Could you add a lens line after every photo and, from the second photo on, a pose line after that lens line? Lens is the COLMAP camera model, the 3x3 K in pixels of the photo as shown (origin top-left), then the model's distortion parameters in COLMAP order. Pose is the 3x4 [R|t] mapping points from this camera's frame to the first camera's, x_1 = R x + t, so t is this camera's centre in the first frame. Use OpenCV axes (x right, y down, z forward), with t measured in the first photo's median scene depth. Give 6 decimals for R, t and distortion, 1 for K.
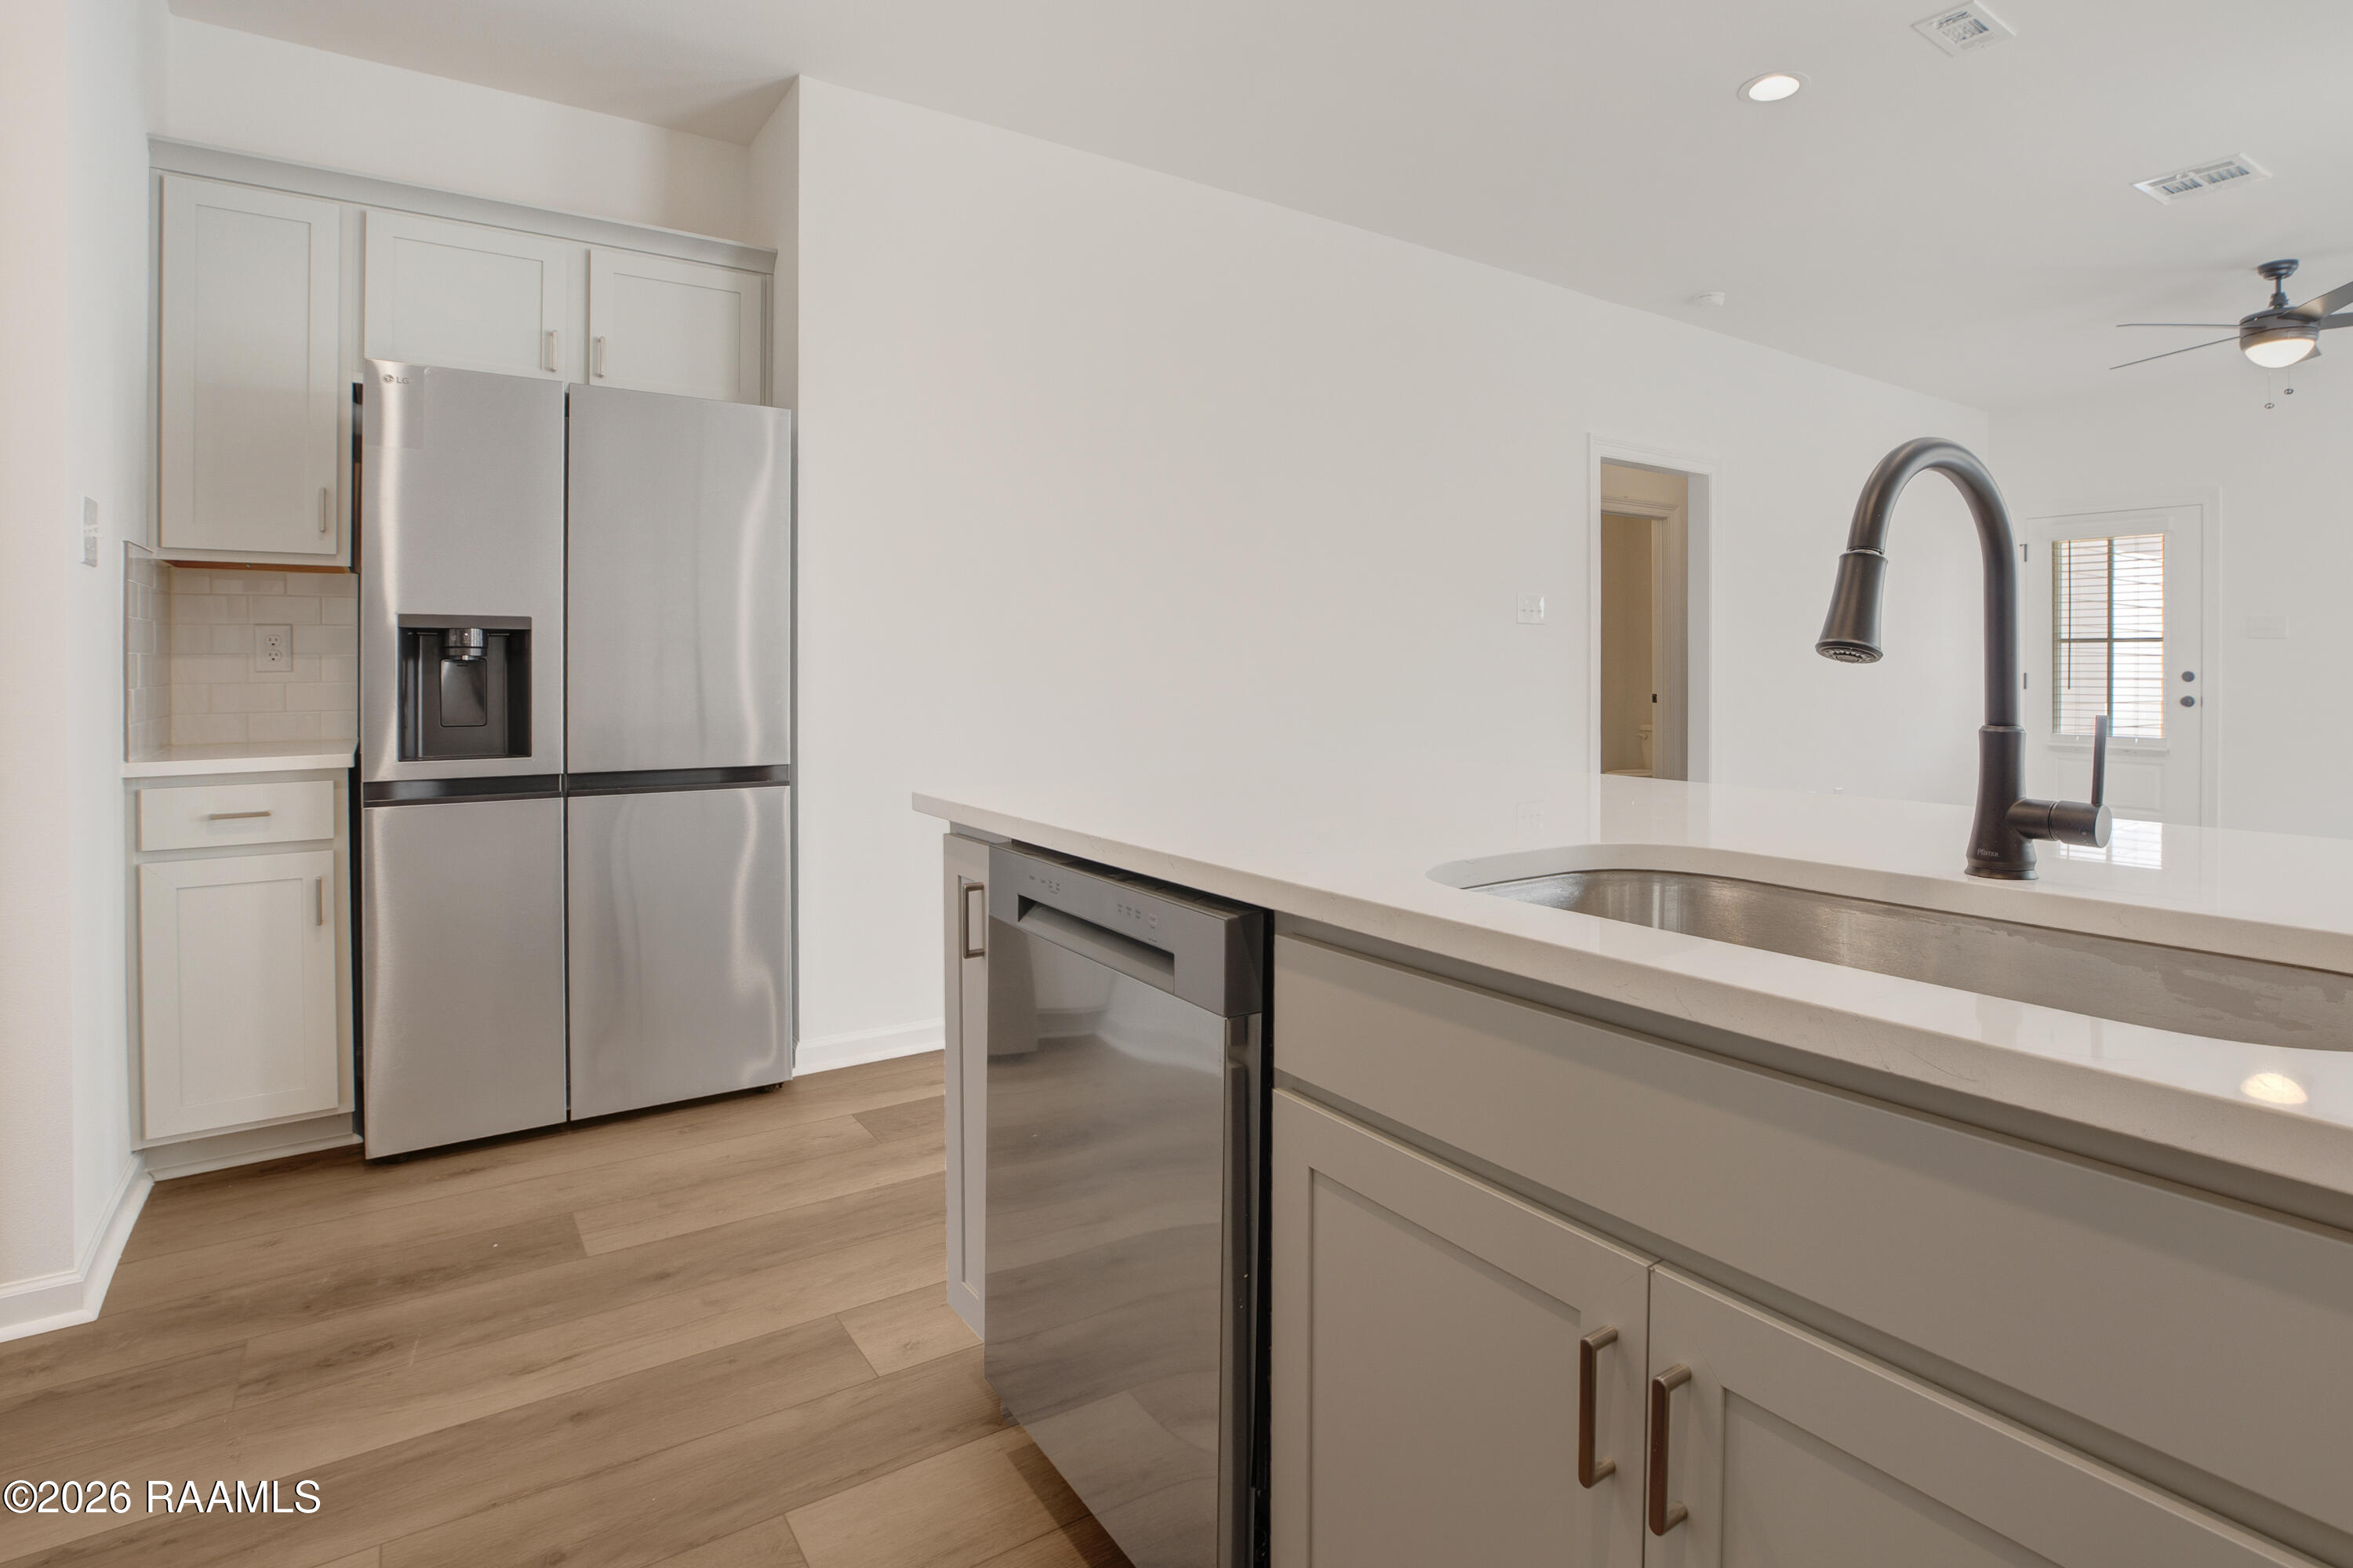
lens RADIAL K [[1186.1, 0, 1314.8], [0, 1186.1, 672.9], [0, 0, 1]] dist [-0.008748, 0.001003]
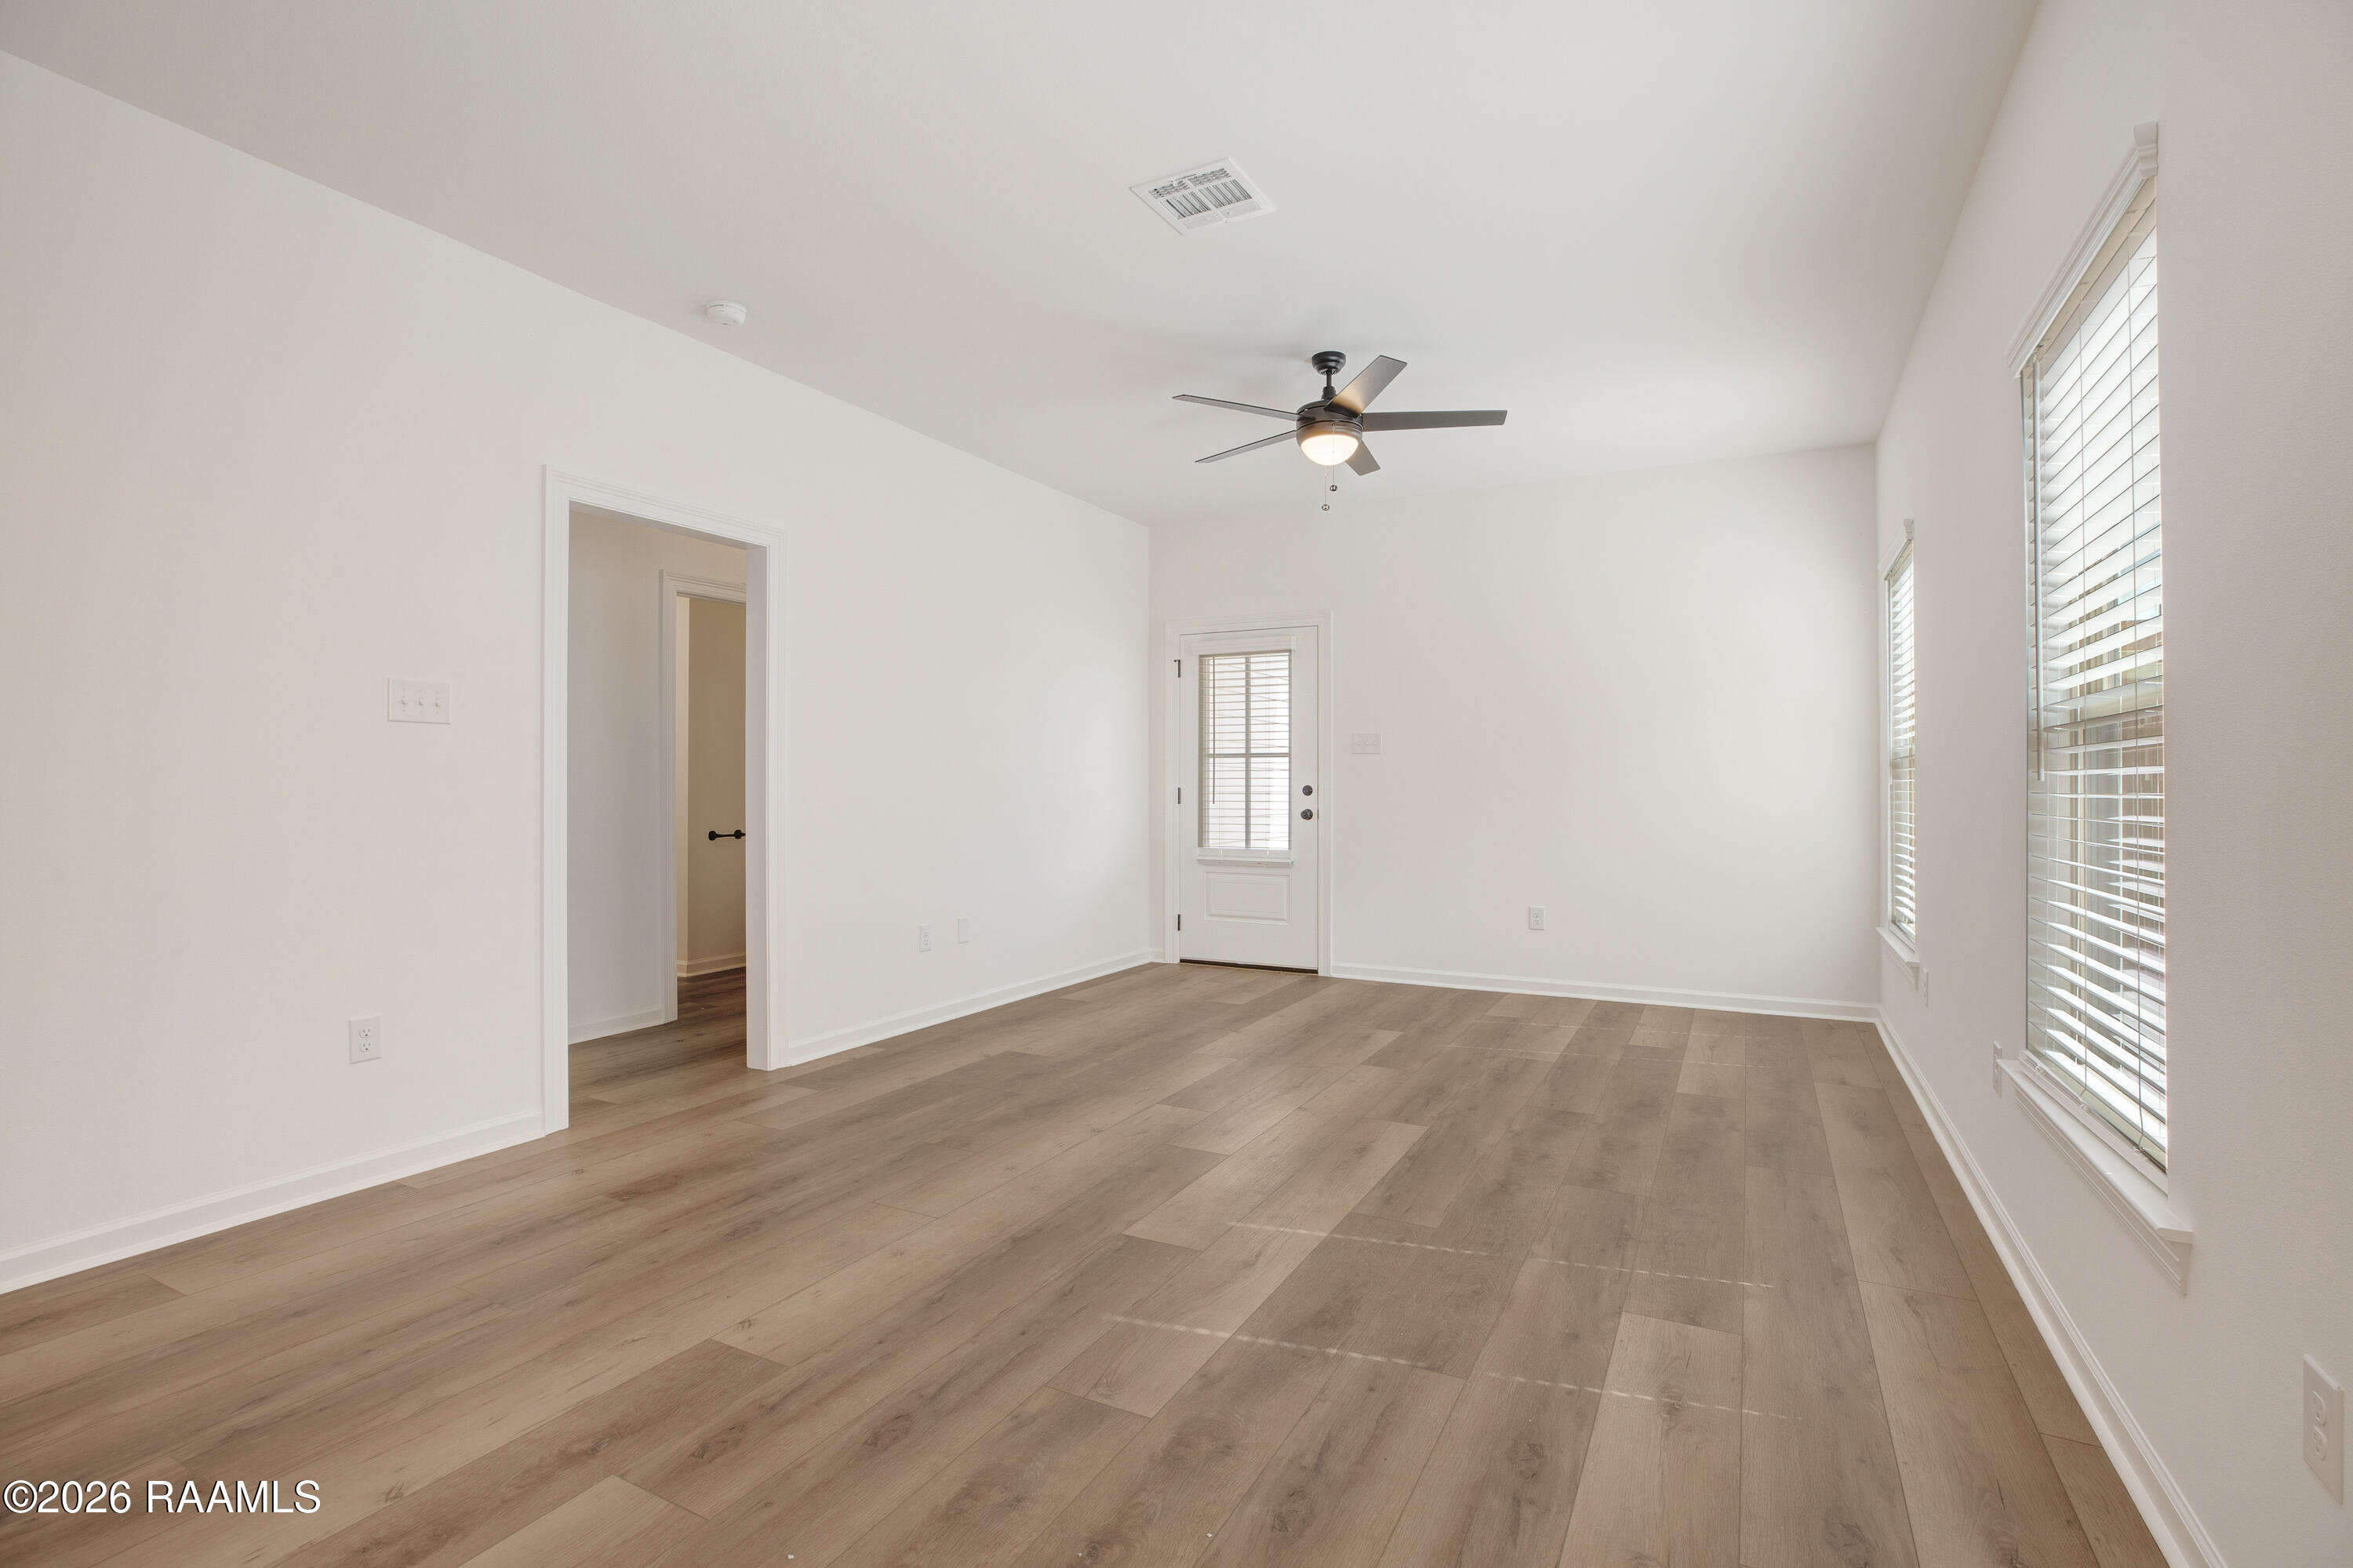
lens RADIAL K [[1093.1, 0, 1164.6], [0, 1093.1, 779.0], [0, 0, 1]] dist [-0.005112, -0.000189]
pose [[0.910997, -0.005060, 0.412382, 0.227939], [0.009430, 0.999919, -0.008564, 0.000218], [-0.412305, 0.011690, 0.910971, 0.175635]]
